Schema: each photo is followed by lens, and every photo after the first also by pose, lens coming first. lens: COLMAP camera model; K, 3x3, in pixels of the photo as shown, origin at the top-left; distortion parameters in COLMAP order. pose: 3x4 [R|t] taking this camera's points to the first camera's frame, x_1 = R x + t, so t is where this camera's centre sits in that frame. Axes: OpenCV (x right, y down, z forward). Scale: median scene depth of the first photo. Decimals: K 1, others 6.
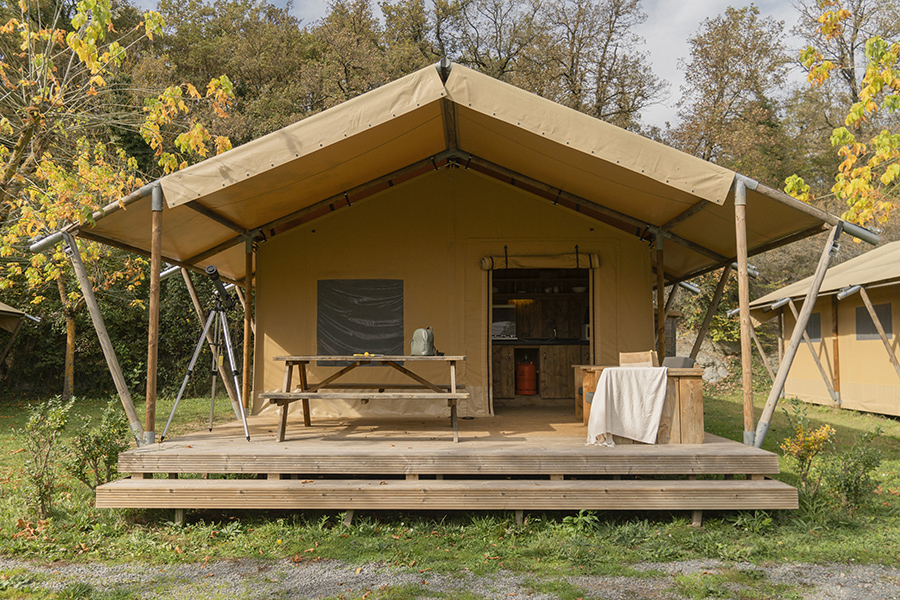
lens RADIAL K [[689.6, 0, 450.0], [0, 689.6, 300.0], [0, 0, 1]] dist [-0.006542, -0.001431]
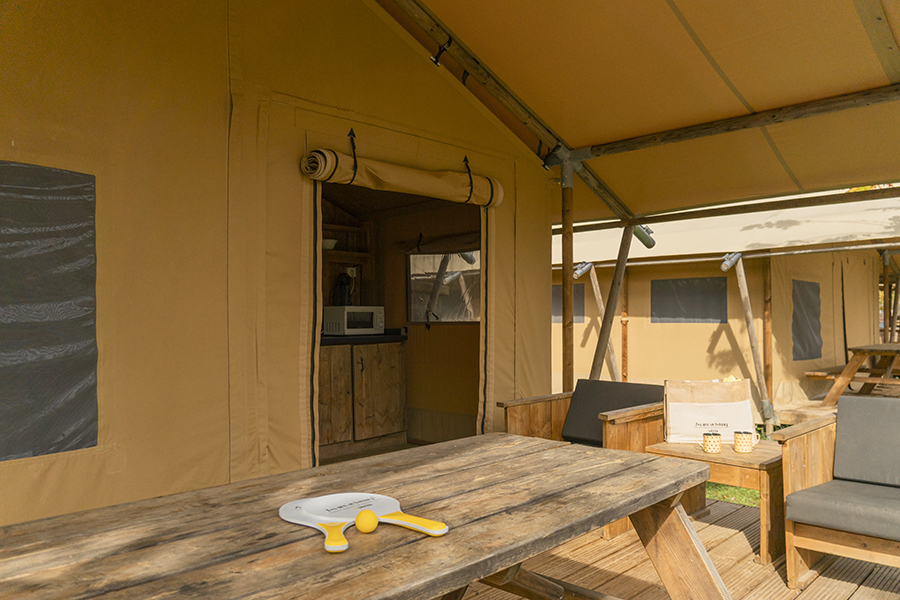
lens RADIAL K [[689.6, 0, 450.0], [0, 689.6, 300.0], [0, 0, 1]] dist [-0.006542, -0.001431]
pose [[0.673775, 0.013356, 0.738816, -0.191080], [-0.053888, 0.998063, 0.031101, 0.009378], [-0.736969, -0.060768, 0.673190, 0.663223]]
